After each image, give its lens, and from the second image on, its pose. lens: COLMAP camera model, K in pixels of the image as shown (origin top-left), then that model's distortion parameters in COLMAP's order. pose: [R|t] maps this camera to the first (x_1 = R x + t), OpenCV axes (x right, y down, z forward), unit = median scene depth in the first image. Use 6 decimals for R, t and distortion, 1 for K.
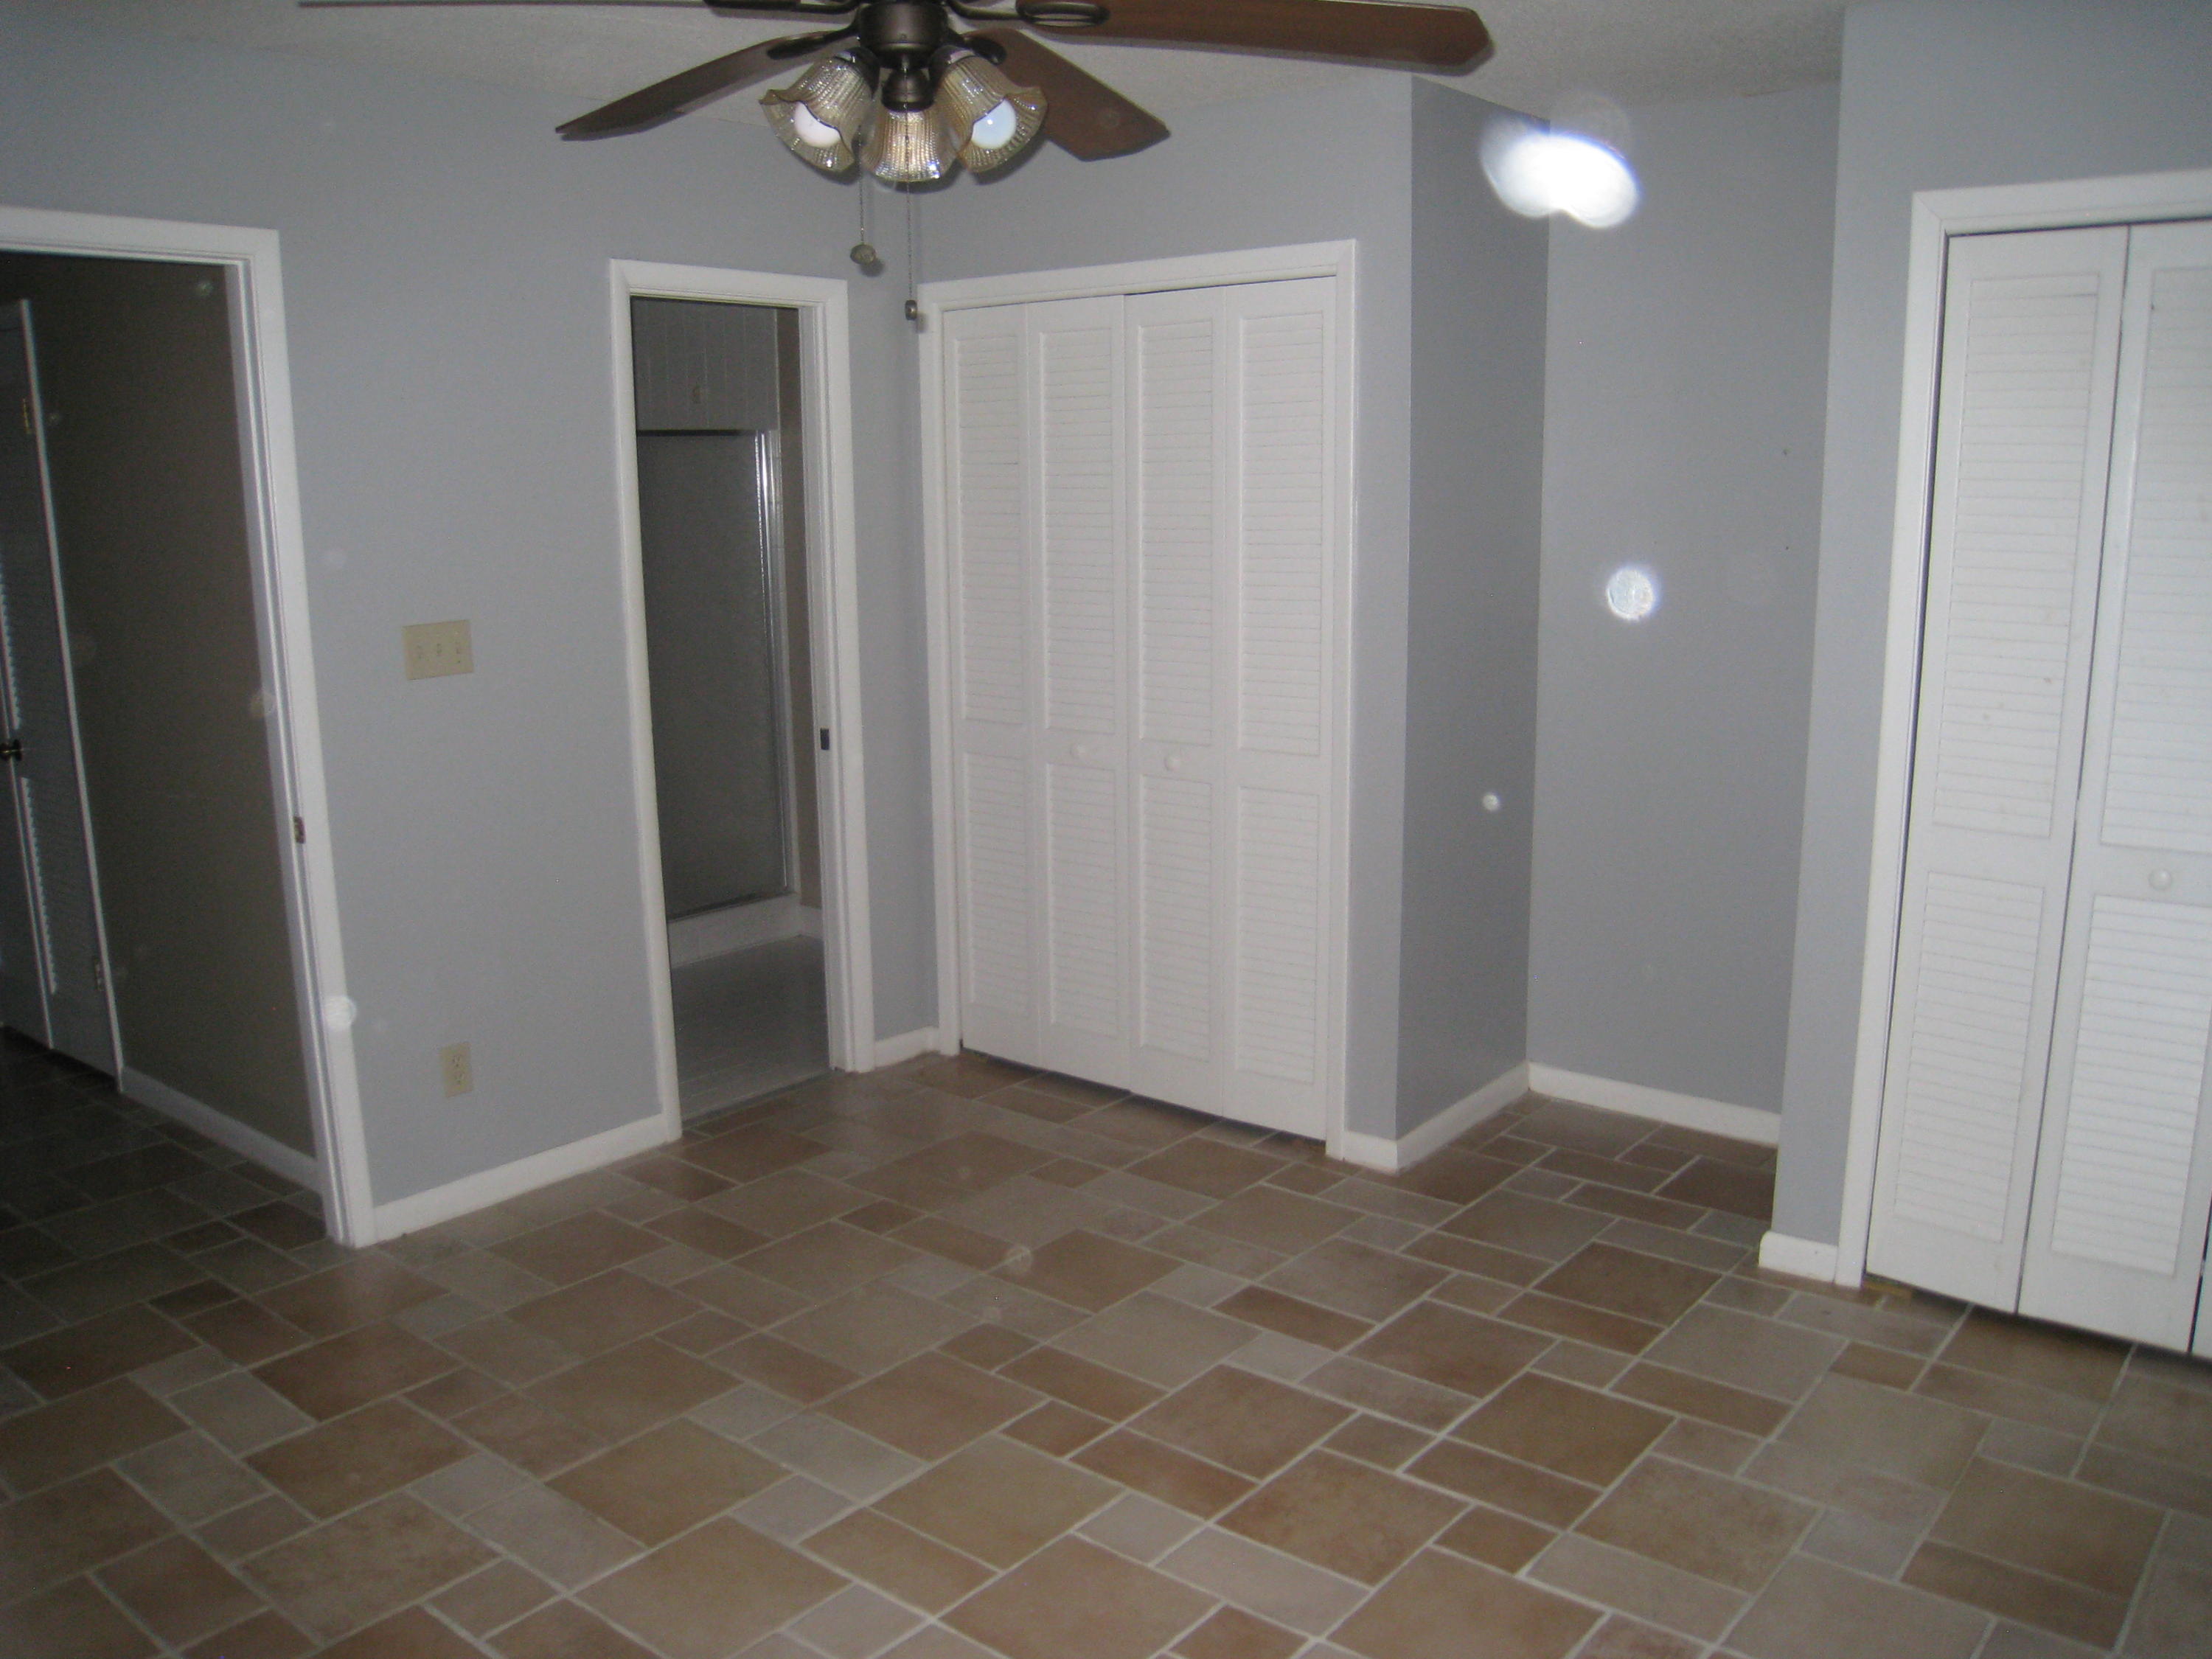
lens RADIAL K [[1817.0, 0, 1100.1], [0, 1817.0, 871.1], [0, 0, 1]] dist [-0.165583, 0.125582]
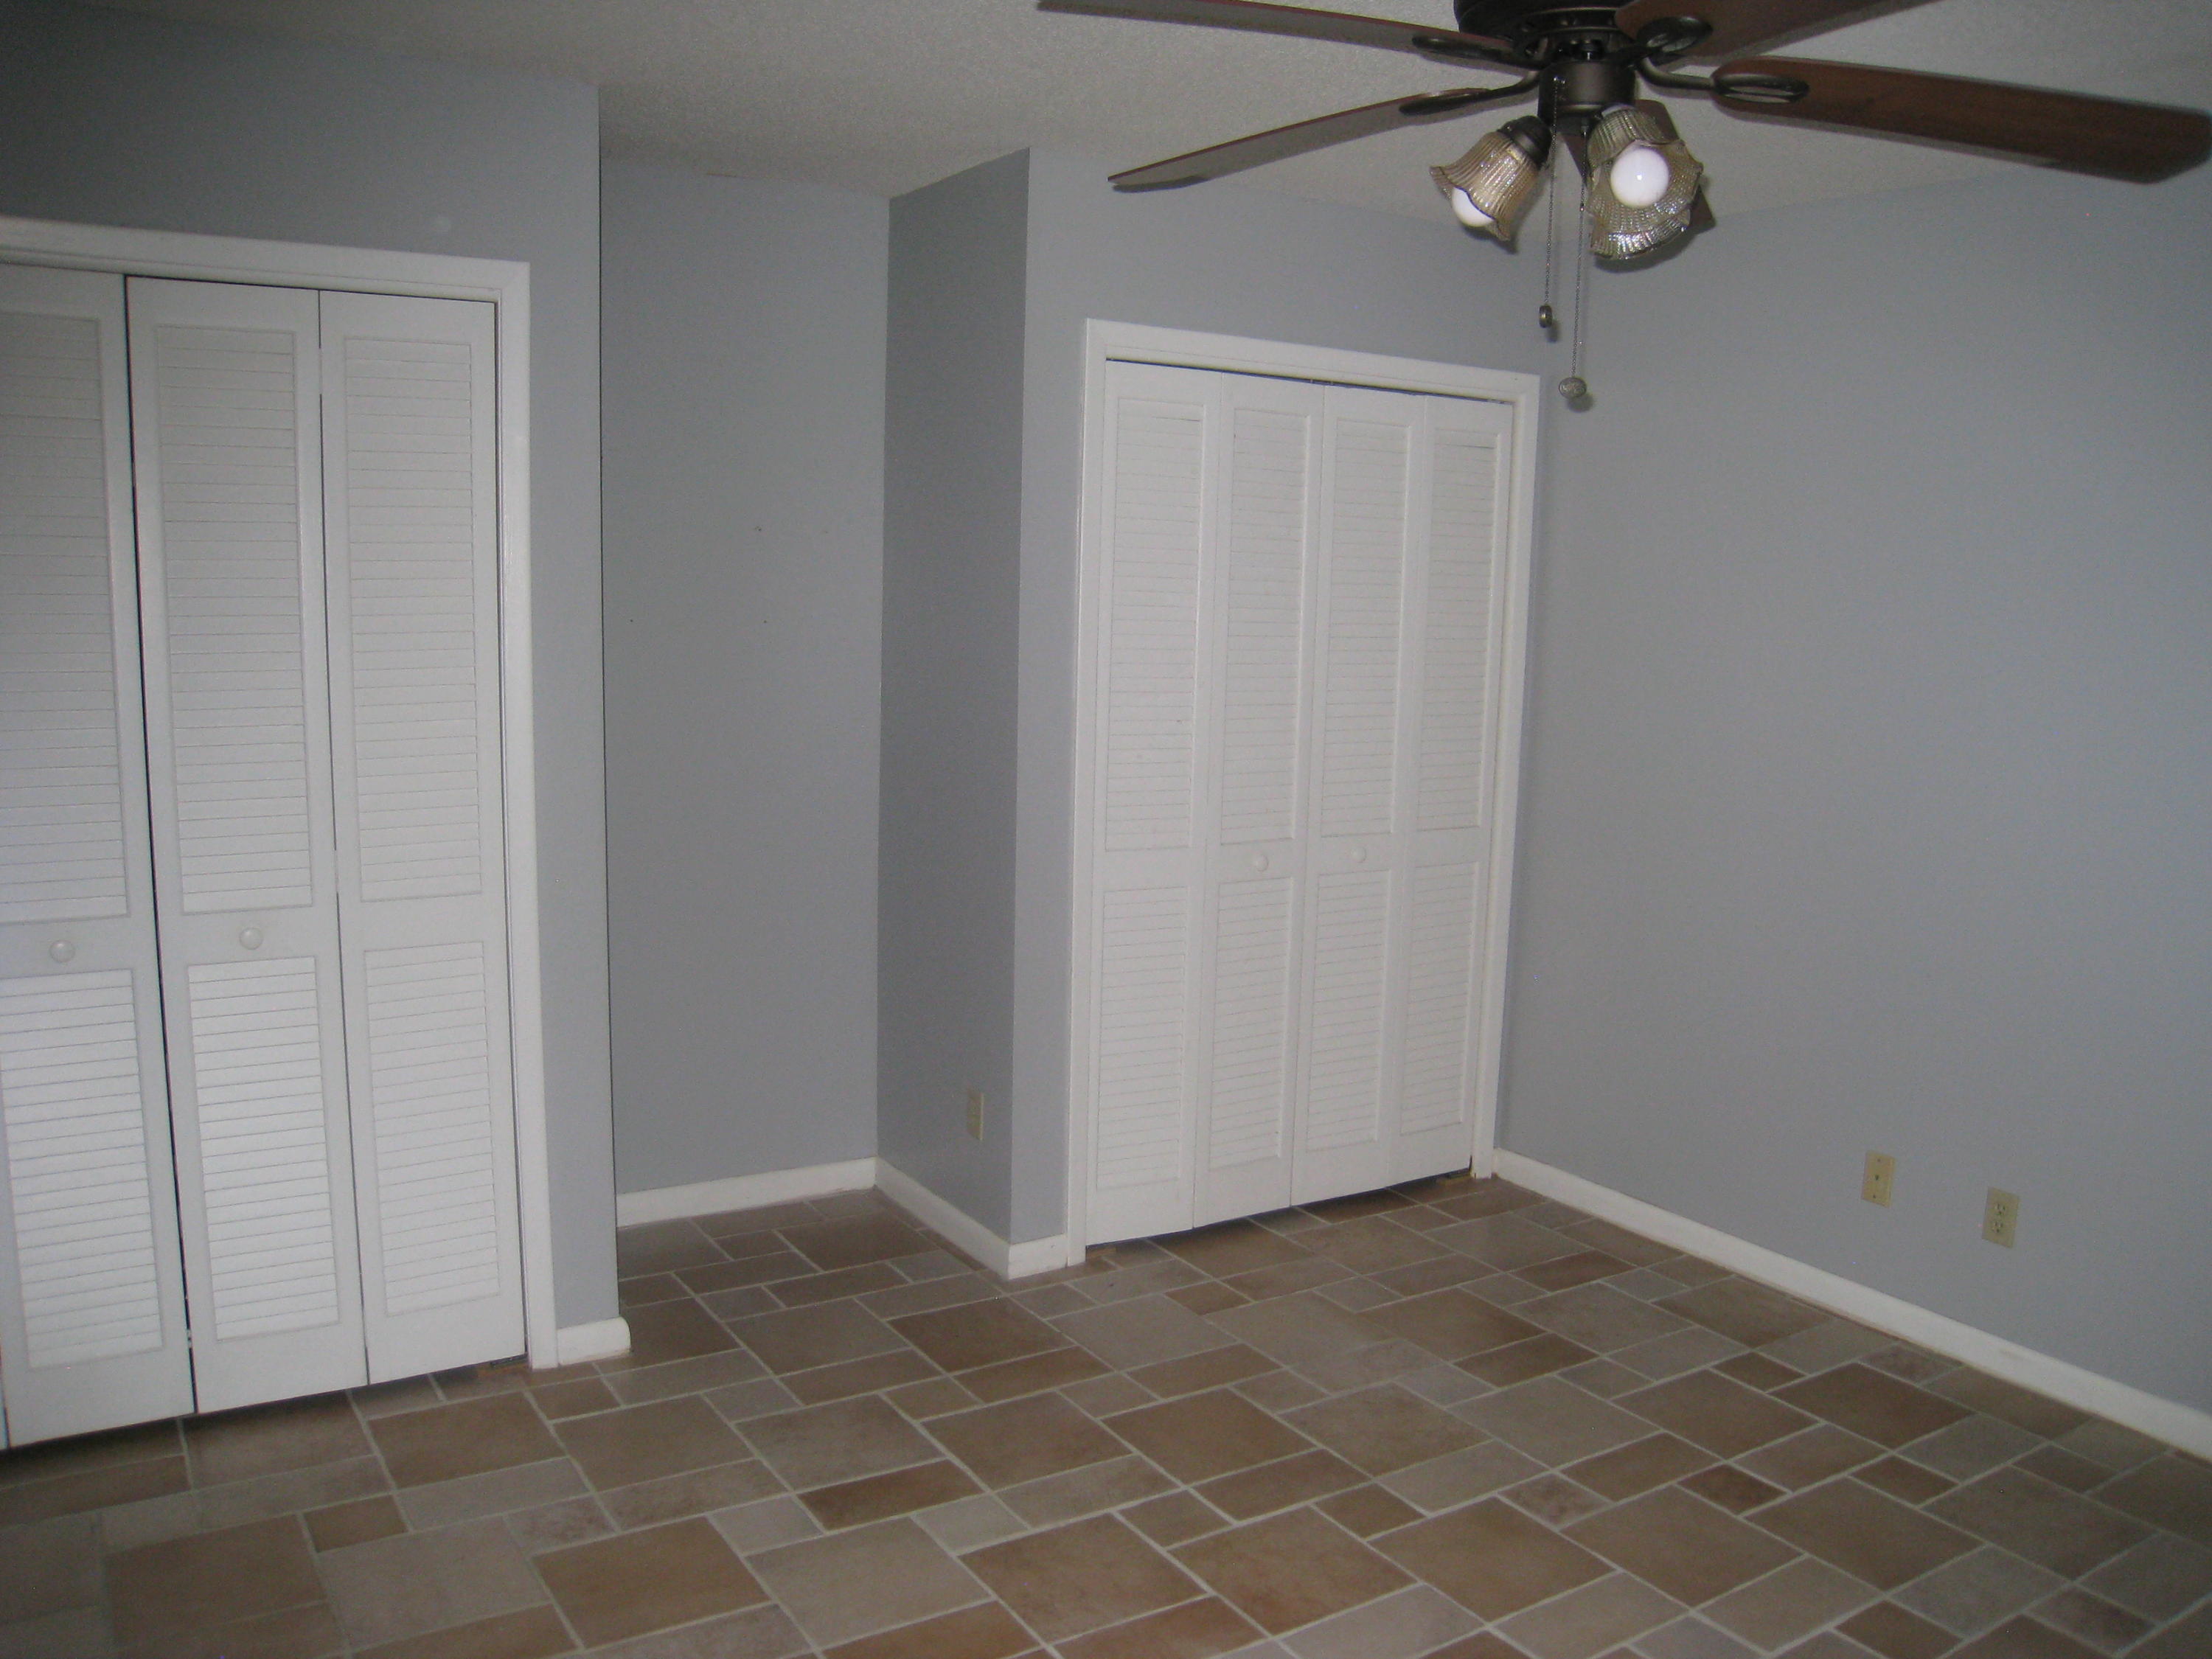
lens RADIAL K [[1817.0, 0, 1100.1], [0, 1817.0, 871.1], [0, 0, 1]] dist [-0.165583, 0.125582]
pose [[0.329445, -0.139453, 0.933820, -0.677916], [0.170077, 0.981619, 0.086589, -0.125385], [-0.928730, 0.130295, 0.347107, 0.565940]]
